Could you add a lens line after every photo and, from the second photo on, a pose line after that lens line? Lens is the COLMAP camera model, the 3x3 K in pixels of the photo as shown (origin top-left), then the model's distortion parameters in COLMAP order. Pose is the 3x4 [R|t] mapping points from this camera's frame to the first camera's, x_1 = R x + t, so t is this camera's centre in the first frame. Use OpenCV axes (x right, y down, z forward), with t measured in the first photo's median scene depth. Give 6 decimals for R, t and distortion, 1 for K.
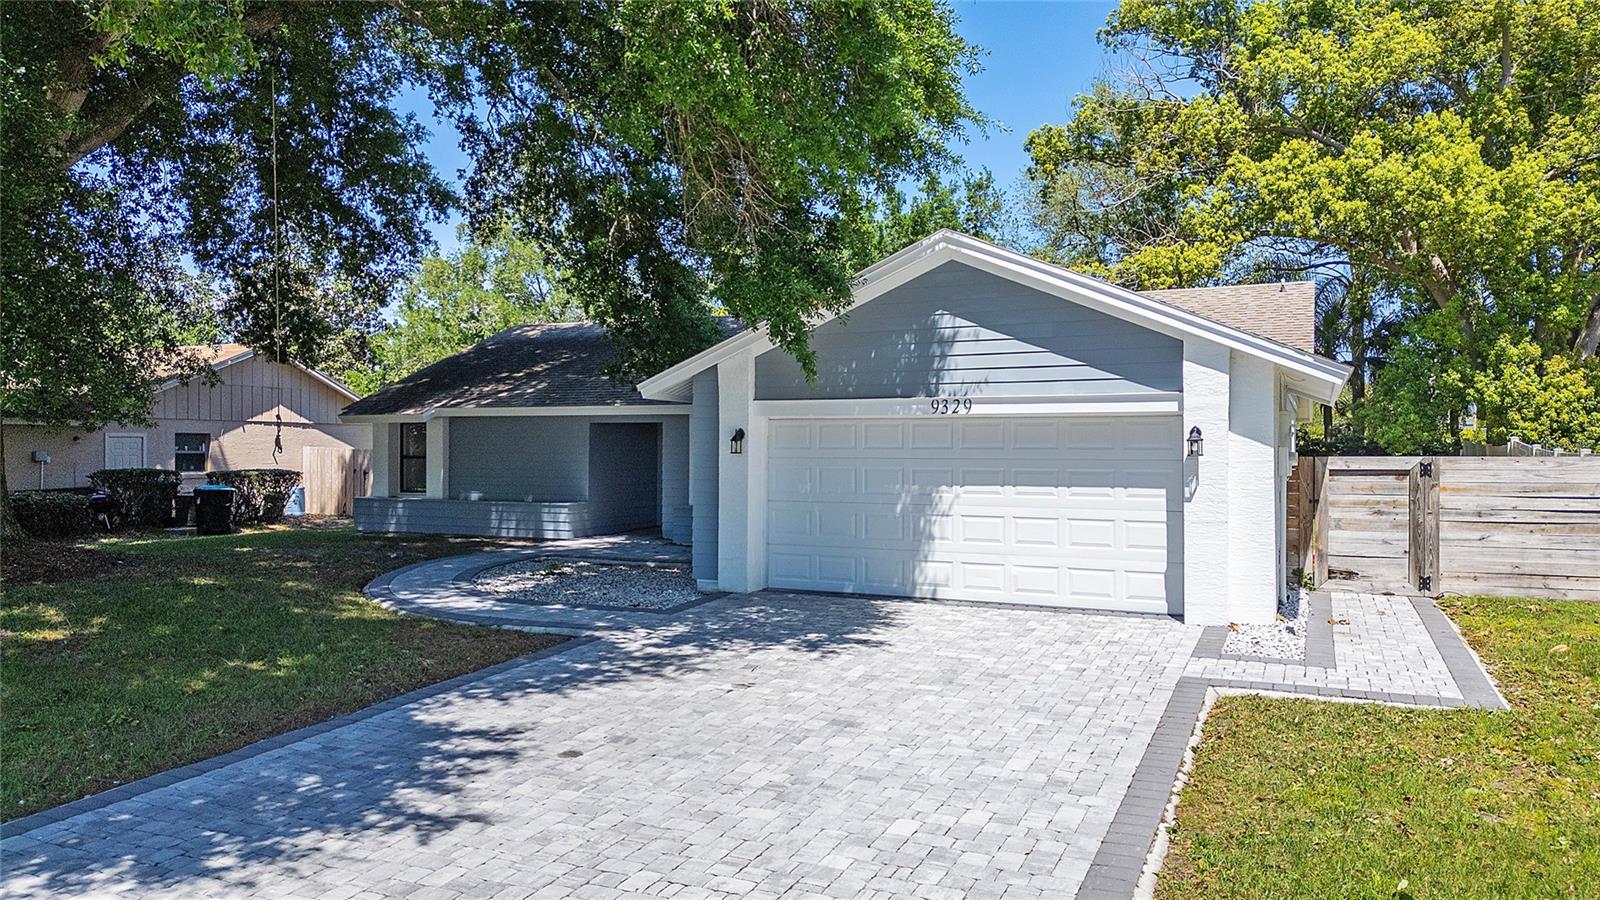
lens RADIAL K [[1092.5, 0, 800.0], [0, 1092.5, 450.0], [0, 0, 1]] dist [0.043372, -0.000756]
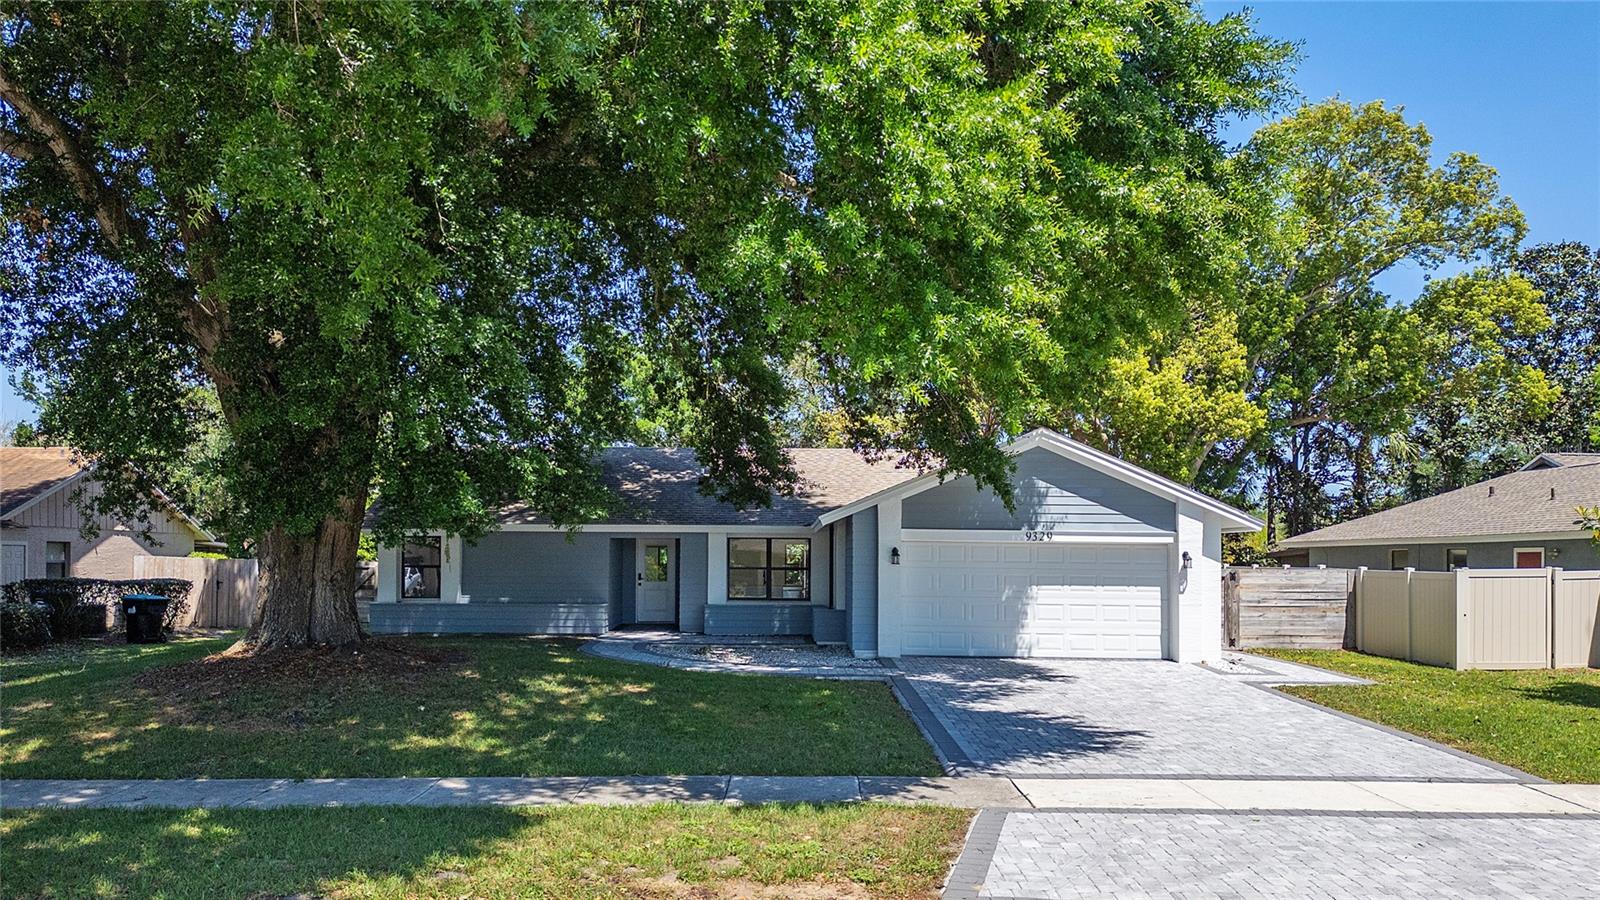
lens RADIAL K [[1109.8, 0, 806.6], [0, 1109.8, 504.5], [0, 0, 1]] dist [0.081020, 0.000232]
pose [[0.905301, 0.028813, 0.423792, -0.886474], [-0.006801, 0.998552, -0.053362, 0.003837], [-0.424716, 0.045426, 0.904186, -0.353212]]
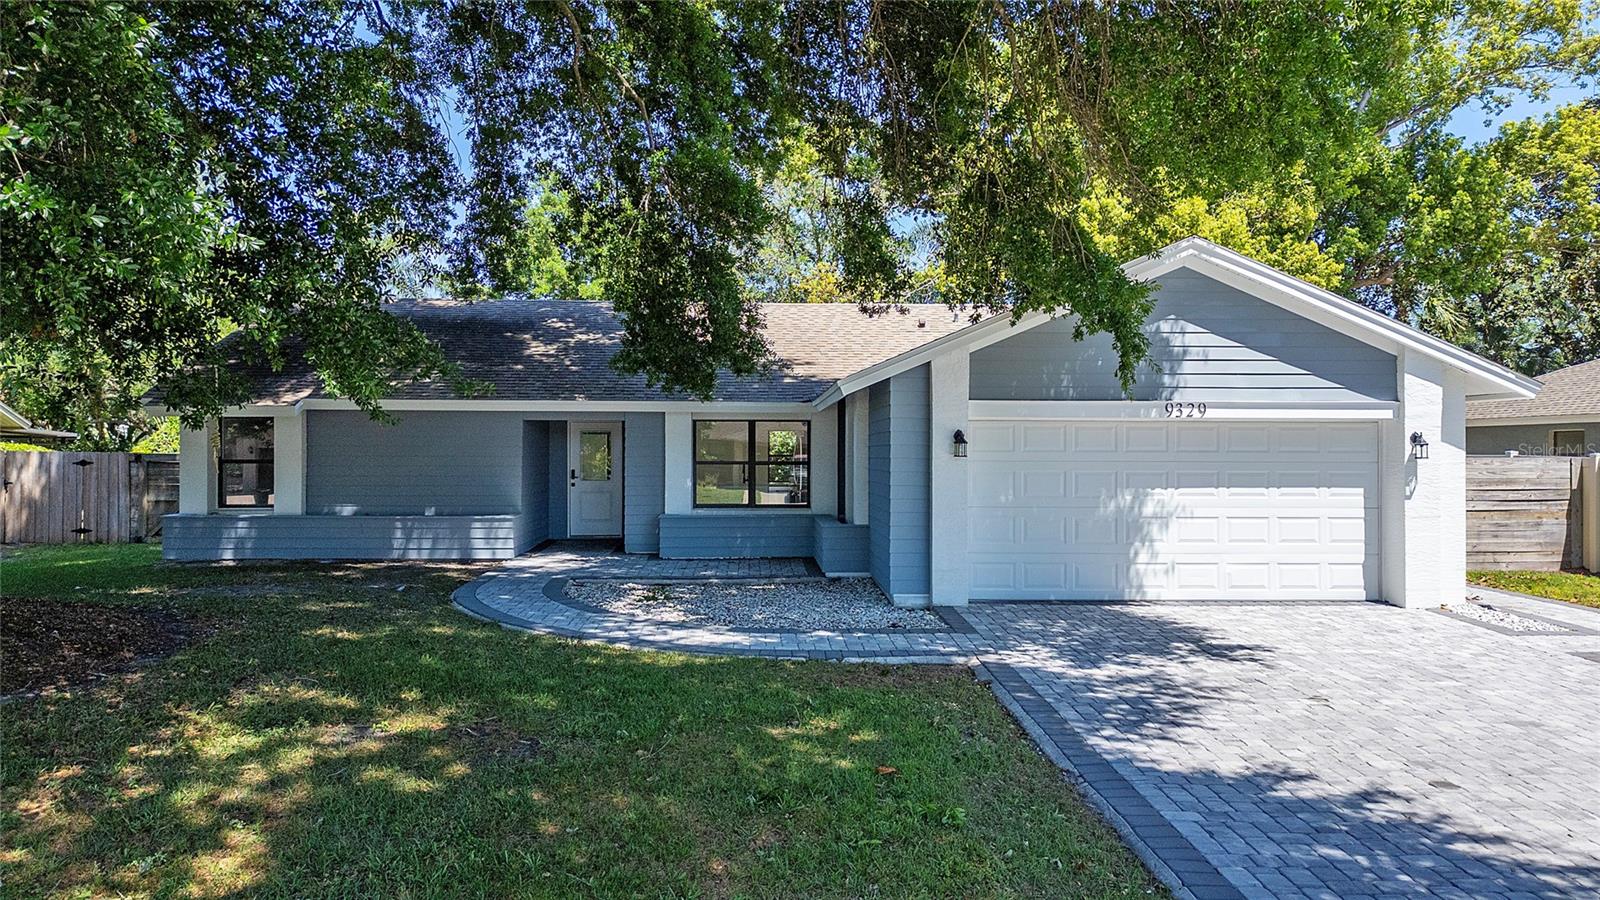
lens RADIAL K [[1102.0, 0, 800.0], [0, 1102.0, 450.0], [0, 0, 1]] dist [0.003707, 0.002120]
pose [[0.895717, 0.001485, 0.444623, -0.649042], [-0.000666, 0.999998, -0.001996, -0.000603], [-0.444625, 0.001492, 0.895716, 0.242709]]
